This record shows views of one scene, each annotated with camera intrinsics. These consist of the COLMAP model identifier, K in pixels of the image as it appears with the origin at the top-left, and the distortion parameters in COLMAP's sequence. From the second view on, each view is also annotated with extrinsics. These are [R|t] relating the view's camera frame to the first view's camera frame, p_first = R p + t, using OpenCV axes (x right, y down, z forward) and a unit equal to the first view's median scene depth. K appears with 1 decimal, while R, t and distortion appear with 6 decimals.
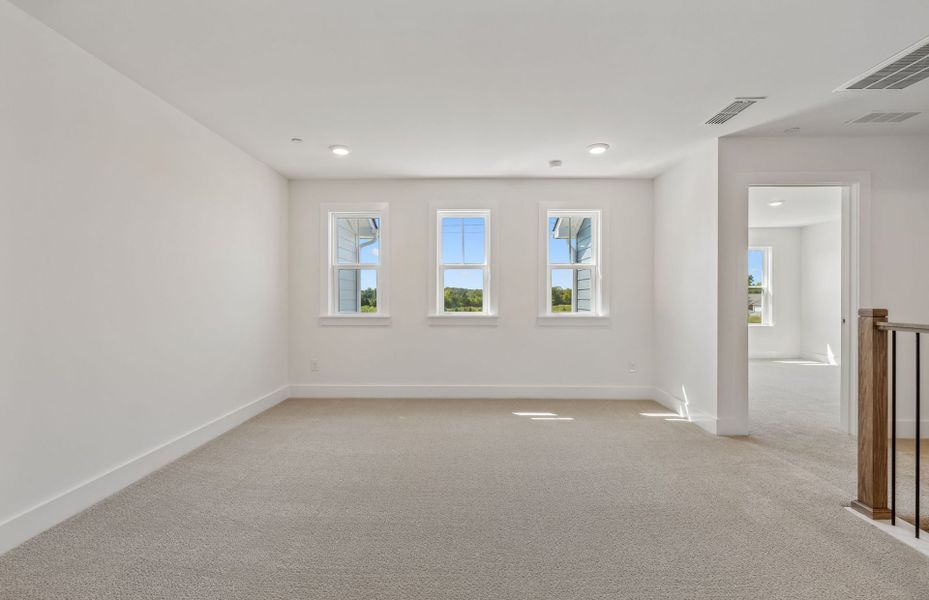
lens RADIAL K [[404.7, 0, 454.8], [0, 404.7, 297.4], [0, 0, 1]] dist [0.004174, -0.000185]
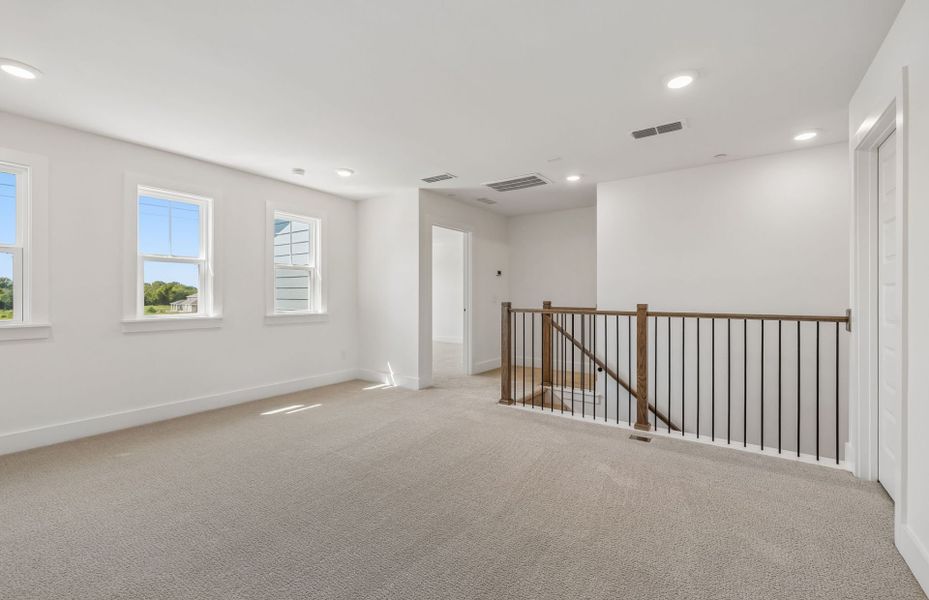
lens RADIAL K [[404.7, 0, 486.3], [0, 404.7, 292.3], [0, 0, 1]] dist [0.004174, -0.000185]
pose [[0.519433, 0.007970, 0.854474, -0.403884], [-0.000136, 0.999957, -0.009245, -0.001075], [-0.854511, 0.004686, 0.519412, 0.019763]]
